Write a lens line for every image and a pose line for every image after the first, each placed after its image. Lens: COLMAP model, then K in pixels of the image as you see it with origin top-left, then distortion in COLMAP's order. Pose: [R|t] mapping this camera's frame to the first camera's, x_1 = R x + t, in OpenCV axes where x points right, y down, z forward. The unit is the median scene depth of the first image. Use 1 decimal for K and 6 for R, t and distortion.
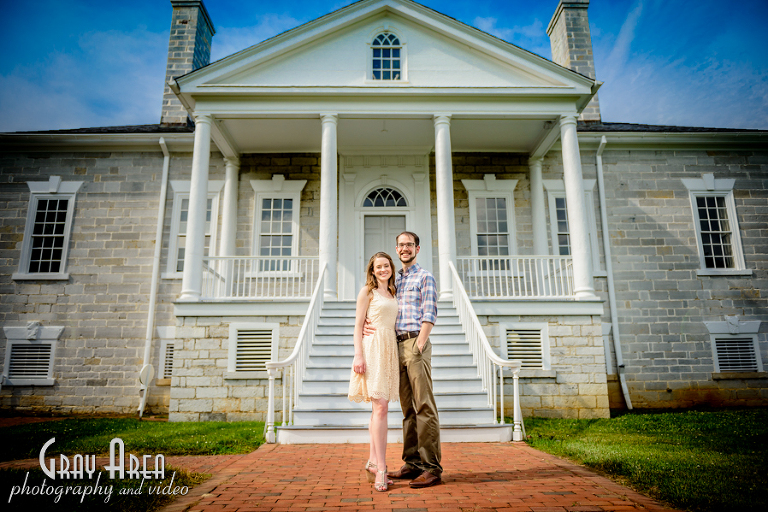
lens RADIAL K [[543.3, 0, 382.3], [0, 543.3, 258.5], [0, 0, 1]] dist [-0.039564, -0.020615]
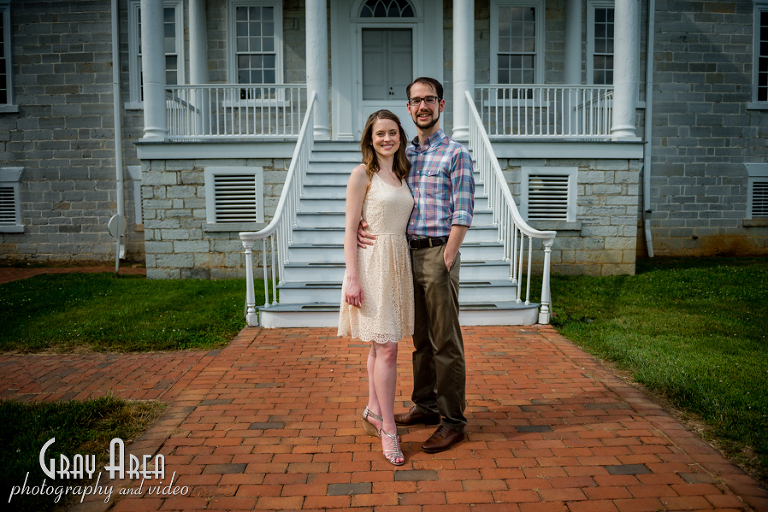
lens RADIAL K [[543.3, 0, 389.8], [0, 543.3, 264.3], [0, 0, 1]] dist [-0.039564, -0.020615]
pose [[0.999927, -0.000550, 0.012064, -0.001373], [-0.003526, 0.942120, 0.335256, -0.021237], [-0.011550, -0.335274, 0.942050, 0.142791]]
